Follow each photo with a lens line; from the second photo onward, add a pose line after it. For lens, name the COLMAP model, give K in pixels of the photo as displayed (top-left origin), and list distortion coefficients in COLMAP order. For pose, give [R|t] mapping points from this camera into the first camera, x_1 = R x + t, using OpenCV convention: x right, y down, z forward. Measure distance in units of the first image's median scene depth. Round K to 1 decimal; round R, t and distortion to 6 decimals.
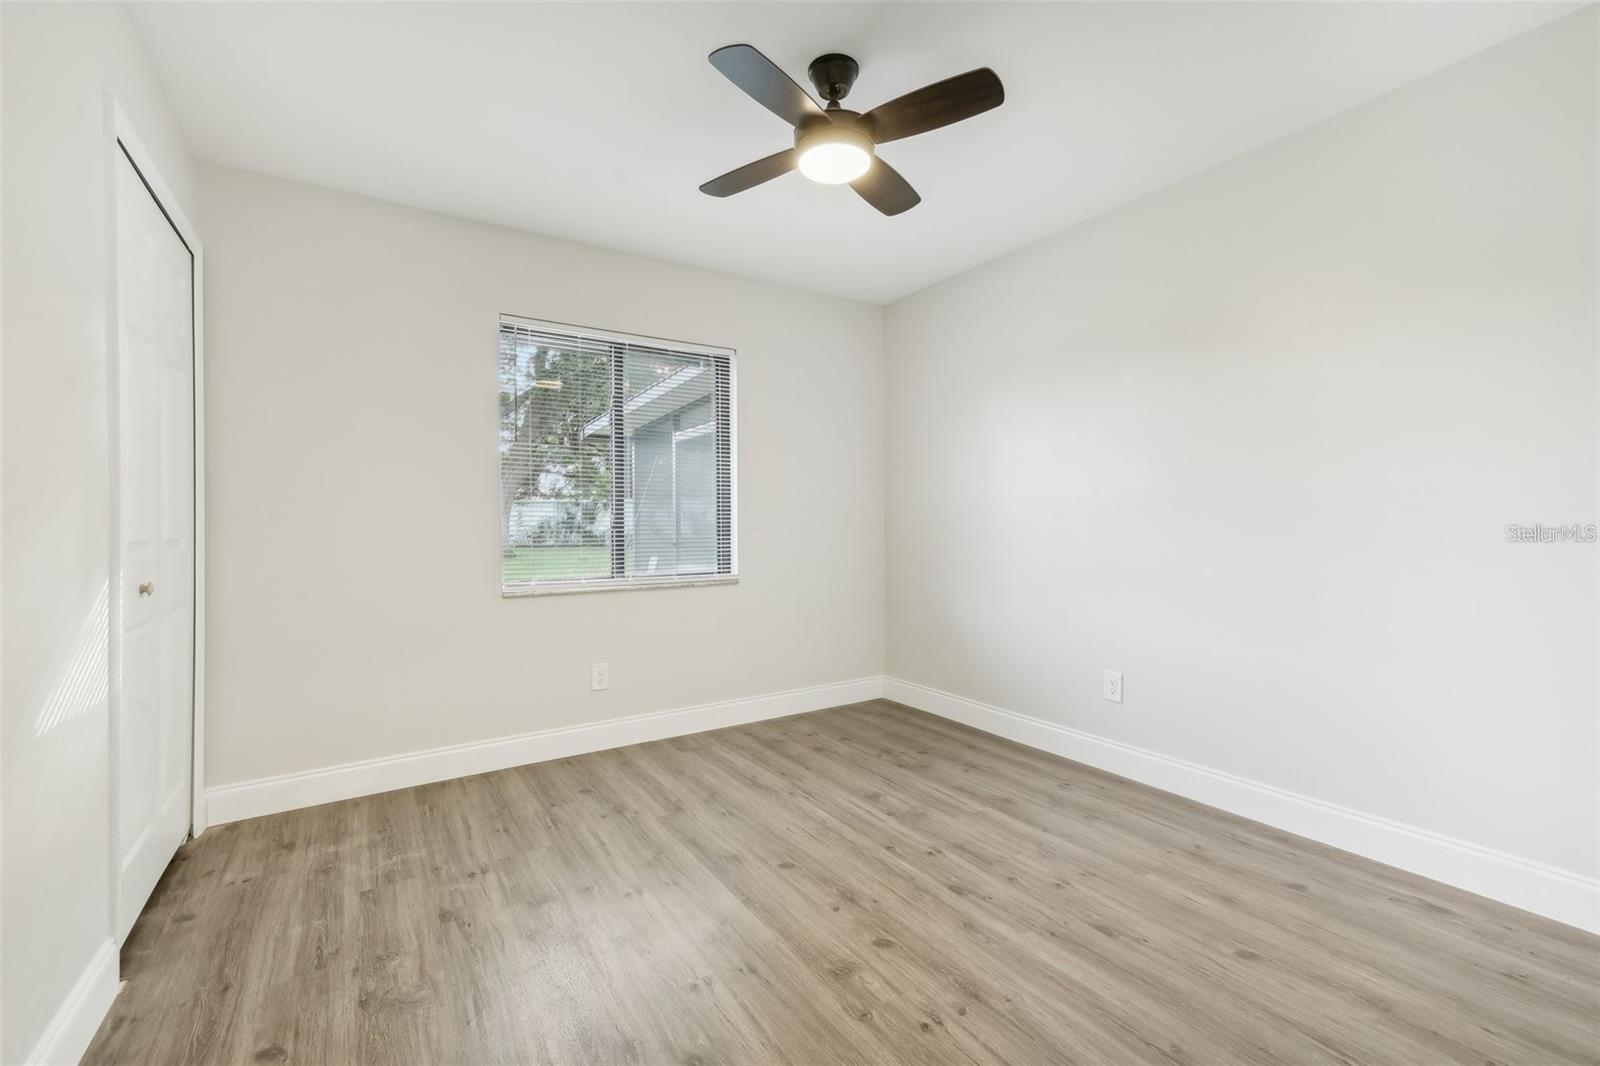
lens RADIAL K [[679.1, 0, 795.6], [0, 679.1, 516.1], [0, 0, 1]] dist [0.000603, 0.000274]
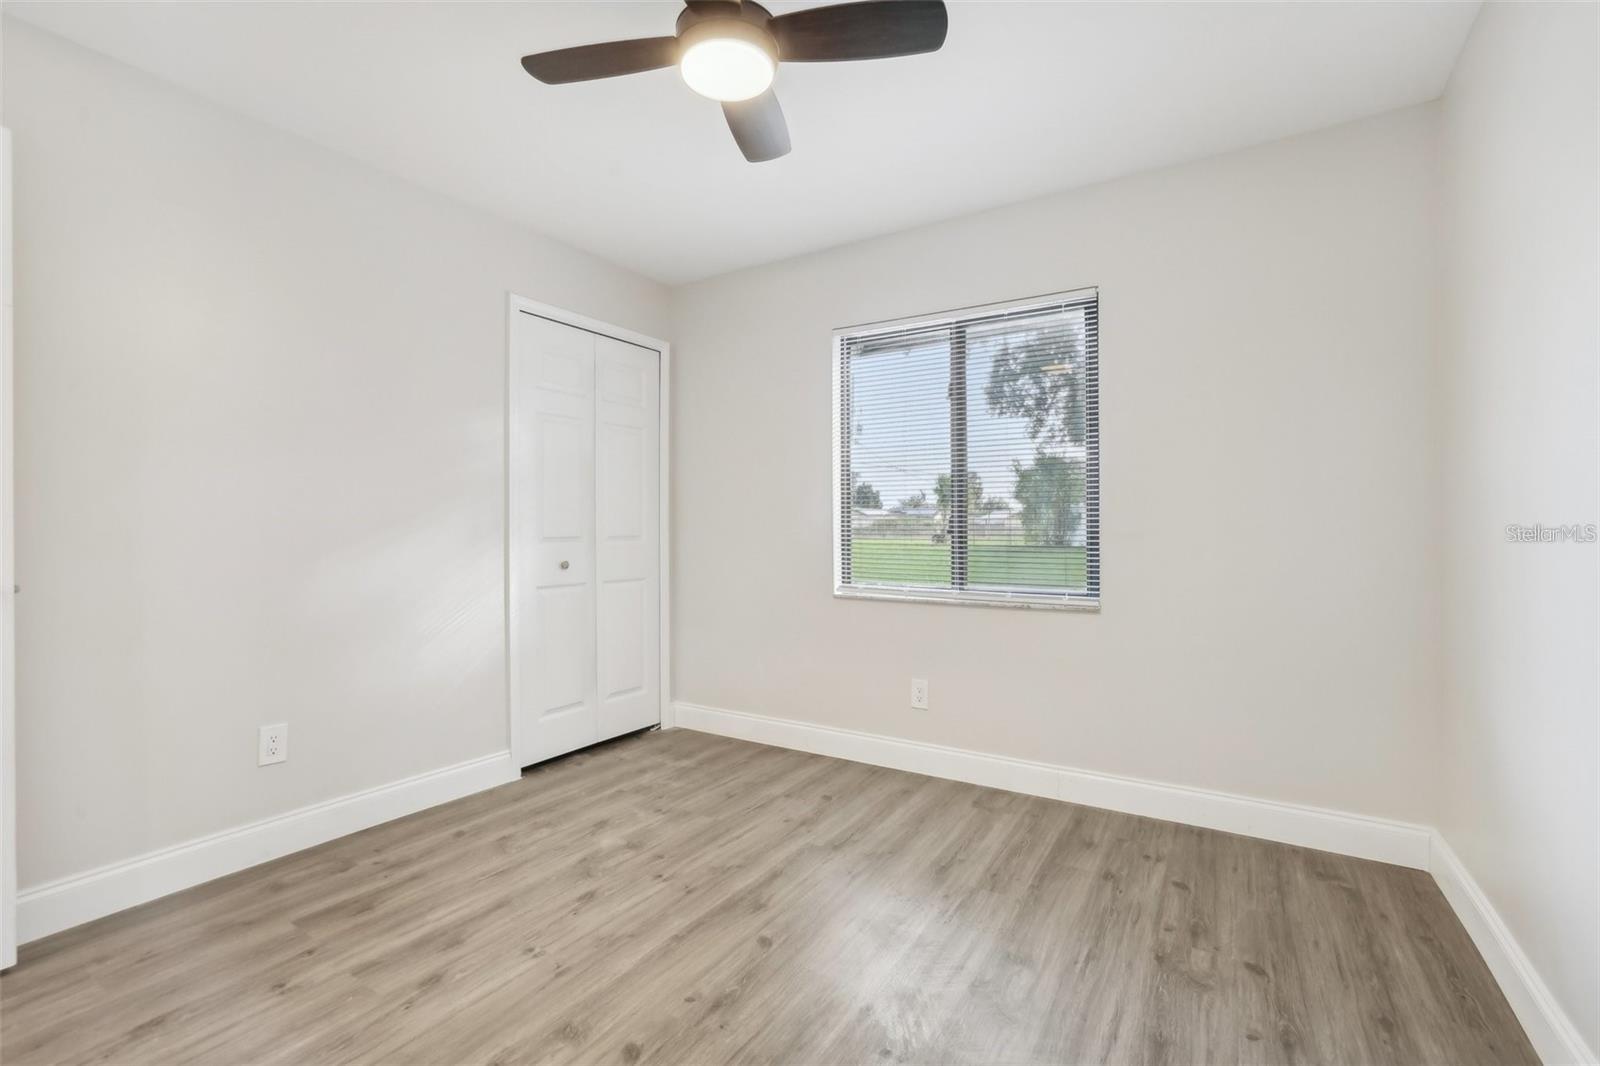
lens RADIAL K [[710.2, 0, 800.5], [0, 710.2, 526.7], [0, 0, 1]] dist [-0.046513, 0.017937]
pose [[0.415830, 0.003913, -0.909434, 0.620987], [0.008422, 0.999931, 0.008153, 0.001148], [0.909403, -0.011050, 0.415768, 0.549916]]
